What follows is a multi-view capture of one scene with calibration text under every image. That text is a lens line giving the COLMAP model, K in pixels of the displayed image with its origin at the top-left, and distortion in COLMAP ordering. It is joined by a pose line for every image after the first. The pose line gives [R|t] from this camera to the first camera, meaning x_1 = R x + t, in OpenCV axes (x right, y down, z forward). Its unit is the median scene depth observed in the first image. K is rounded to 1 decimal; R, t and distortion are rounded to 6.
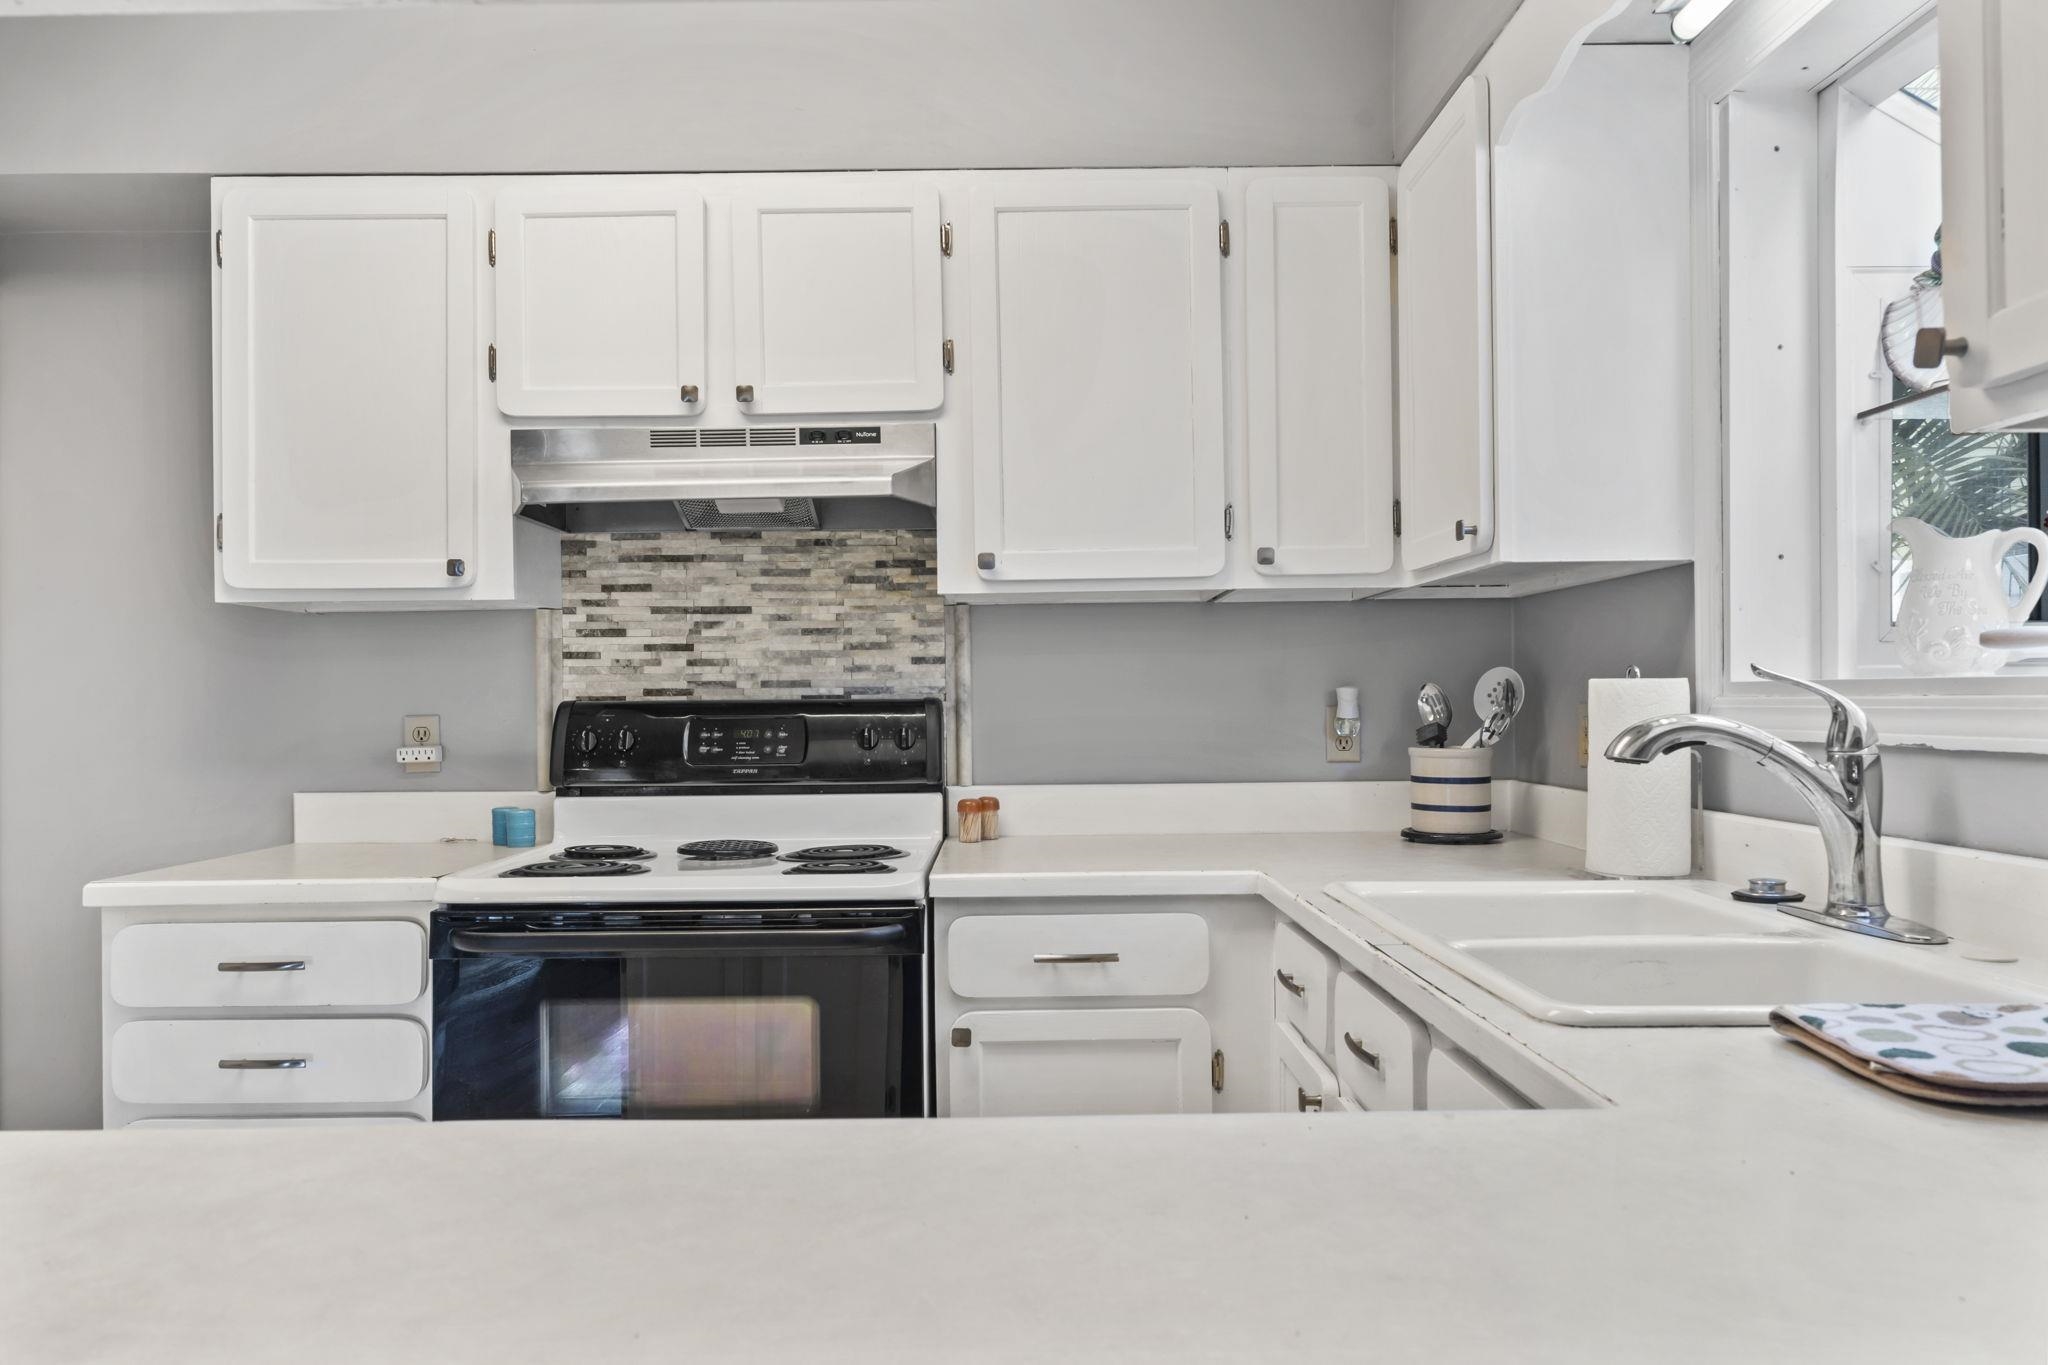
lens RADIAL K [[1392.6, 0, 1023.3], [0, 1392.6, 700.8], [0, 0, 1]] dist [-0.001028, 0.003489]
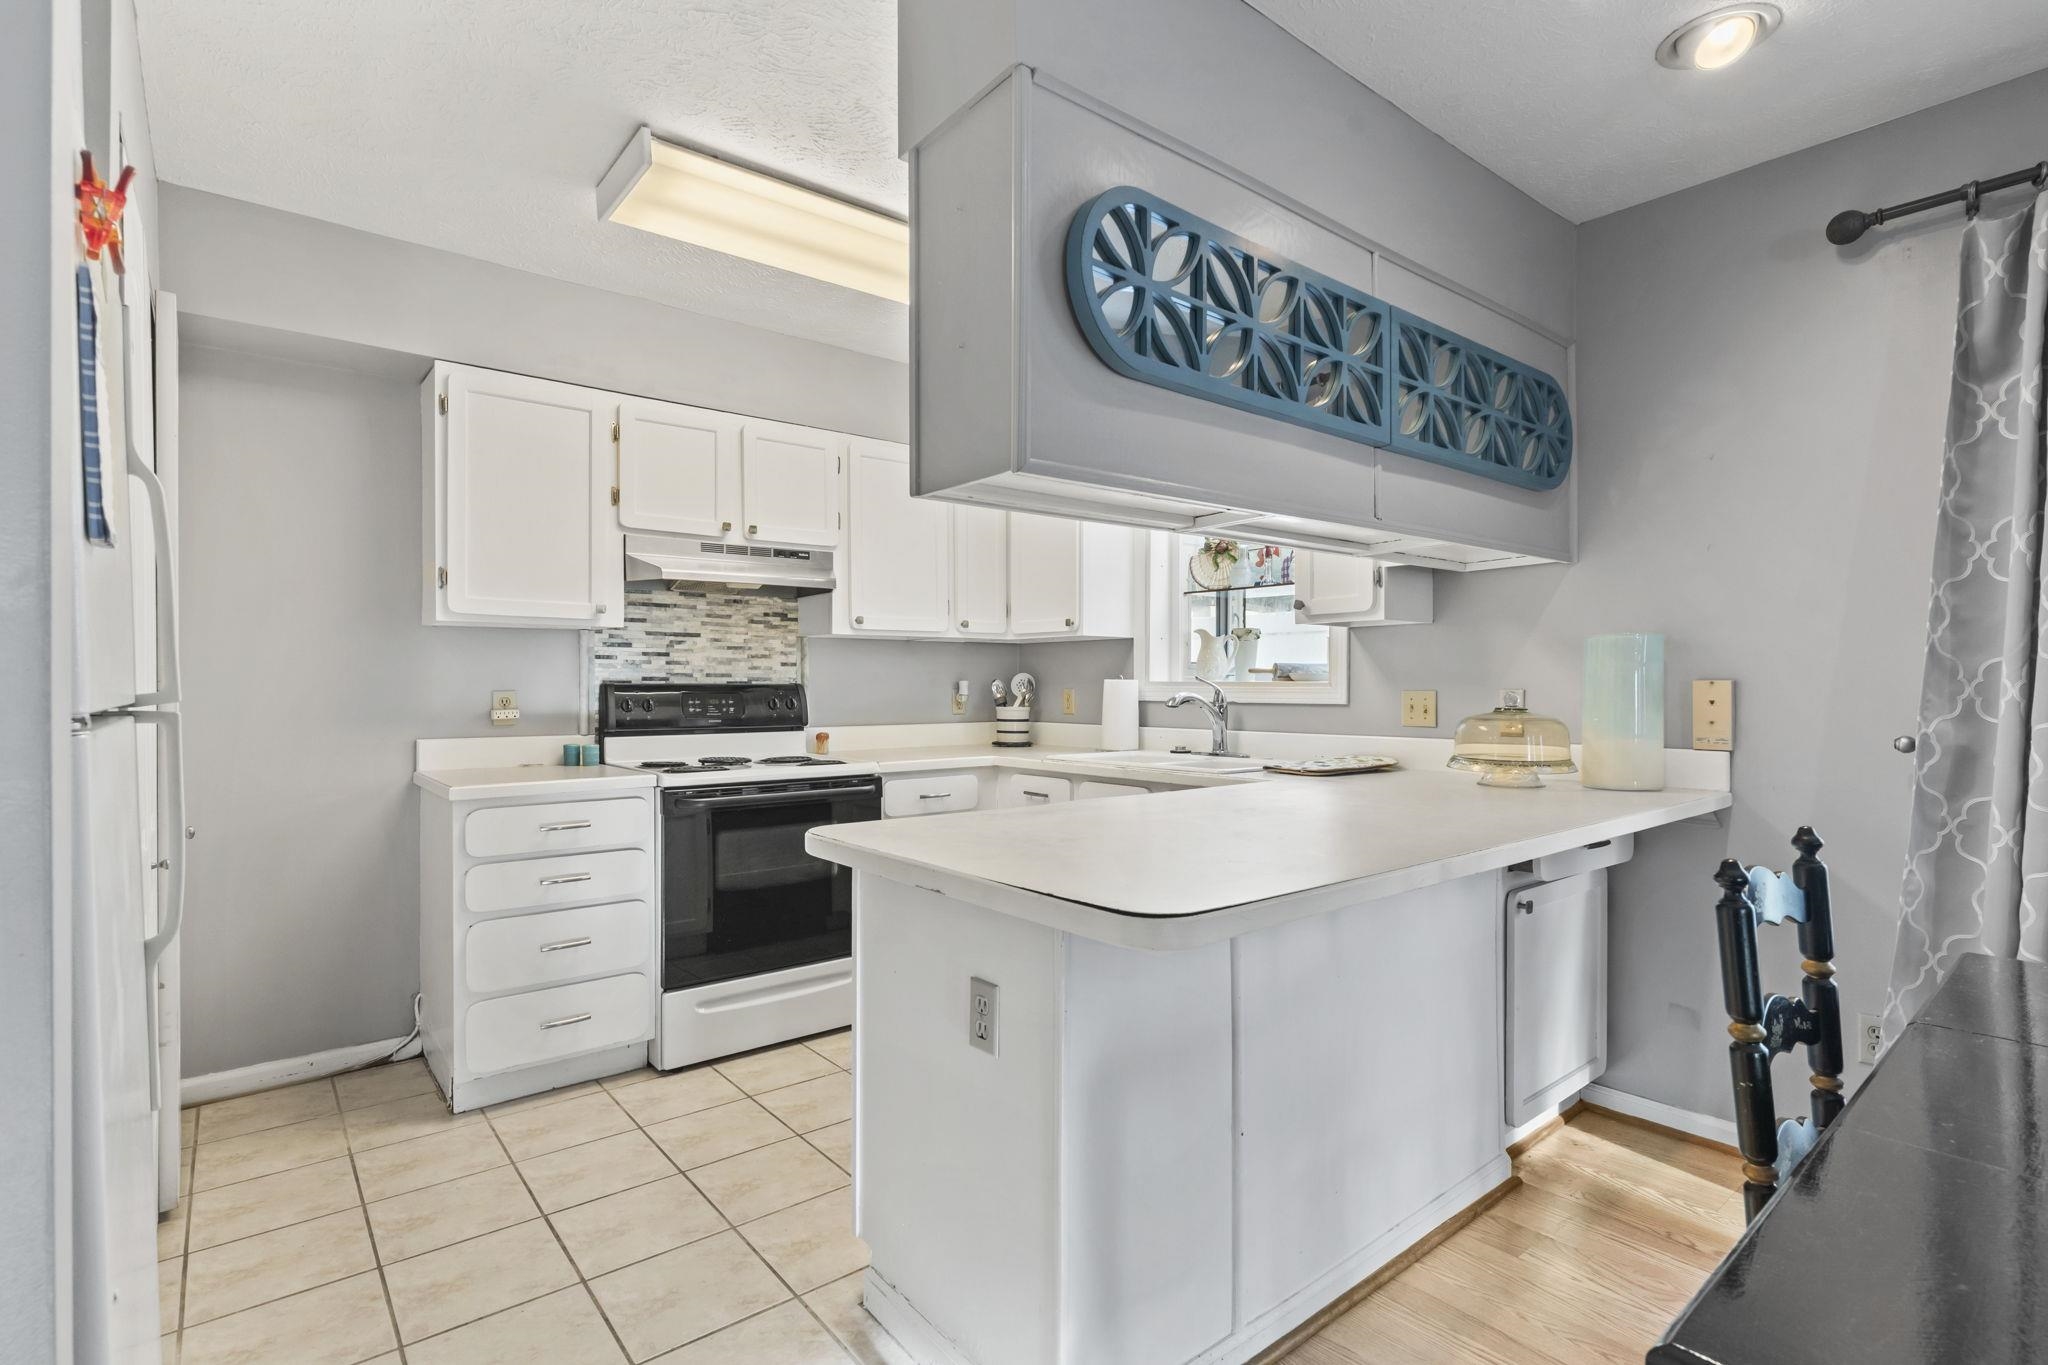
lens RADIAL K [[977.7, 0, 1017.1], [0, 977.7, 686.7], [0, 0, 1]] dist [0.000241, 0.001258]
pose [[0.780357, 0.008430, 0.625278, -0.720962], [-0.007995, 0.999962, -0.003503, 0.005010], [-0.625284, -0.002266, 0.780394, -0.301596]]
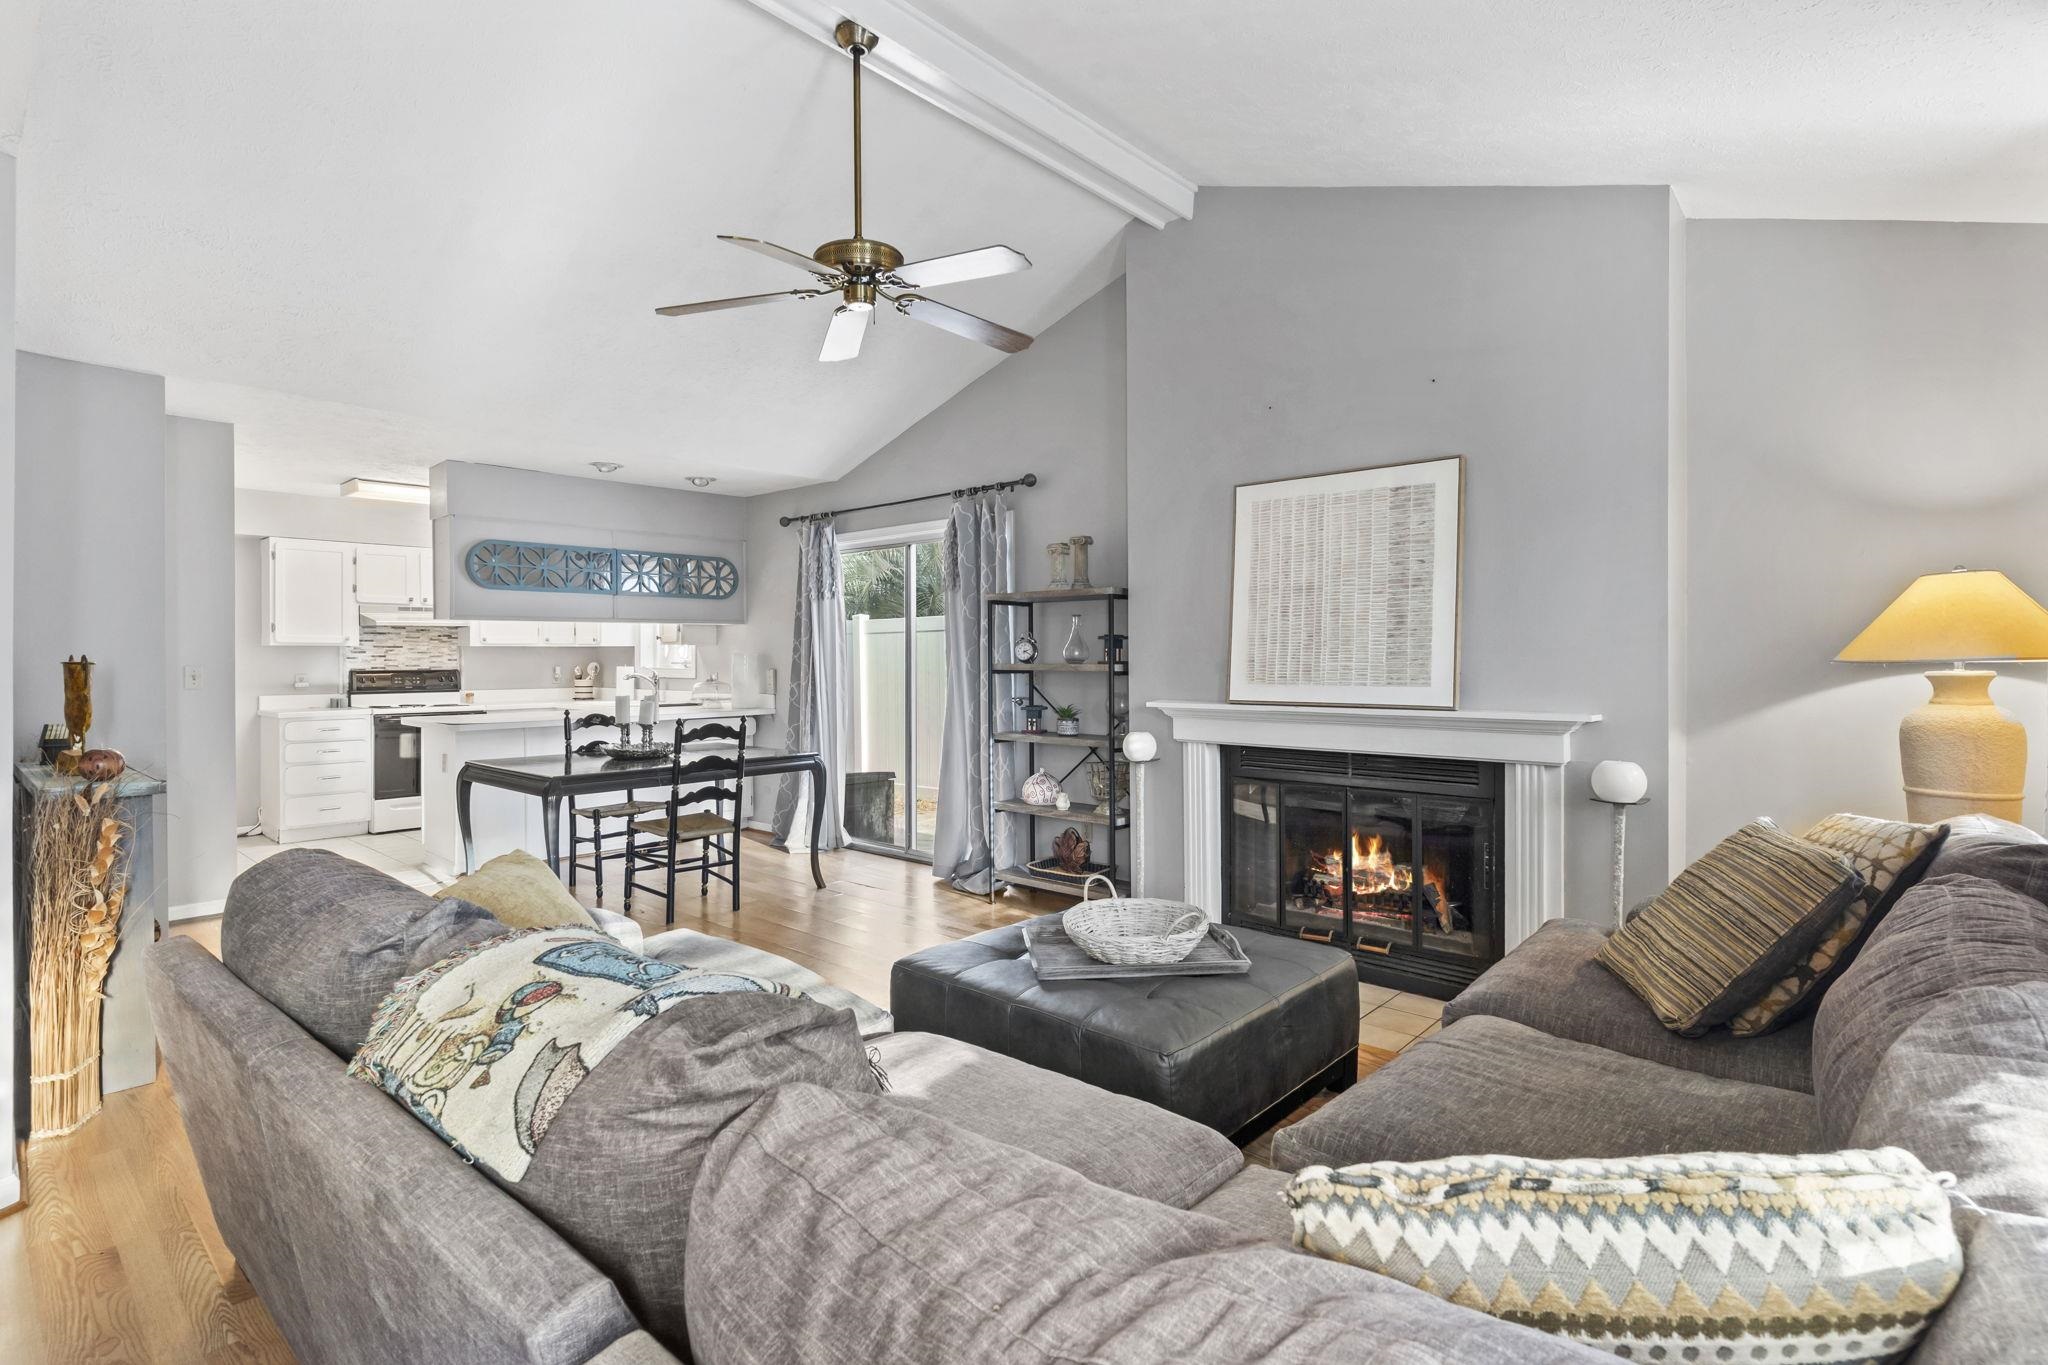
lens RADIAL K [[977.7, 0, 1005.8], [0, 977.7, 658.8], [0, 0, 1]] dist [0.000241, 0.001258]
pose [[0.680900, 0.006297, 0.732349, -1.115683], [-0.004846, 0.999980, -0.004093, -0.030026], [-0.732360, -0.000762, 0.680917, -2.237662]]
